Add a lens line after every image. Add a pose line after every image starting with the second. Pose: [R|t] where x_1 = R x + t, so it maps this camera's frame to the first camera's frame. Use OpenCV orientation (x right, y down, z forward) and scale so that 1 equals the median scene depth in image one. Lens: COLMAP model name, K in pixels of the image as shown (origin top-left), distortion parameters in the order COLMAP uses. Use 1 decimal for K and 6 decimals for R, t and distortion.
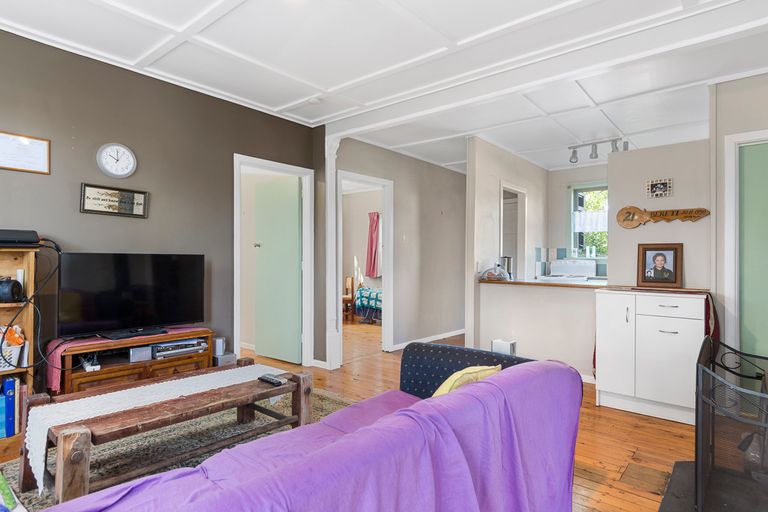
lens RADIAL K [[413.9, 0, 380.7], [0, 413.9, 265.0], [0, 0, 1]] dist [-0.001993, -0.000671]
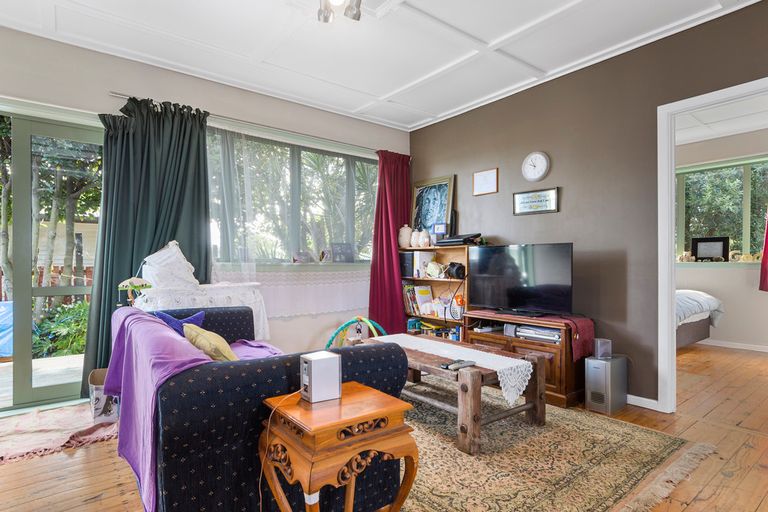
lens RADIAL K [[413.9, 0, 380.7], [0, 413.9, 265.0], [0, 0, 1]] dist [-0.001993, -0.000671]
pose [[-0.191133, 0.008848, -0.981524, 0.639649], [0.002361, 0.999961, 0.008555, 0.017201], [0.981561, -0.000682, -0.191146, 0.841346]]
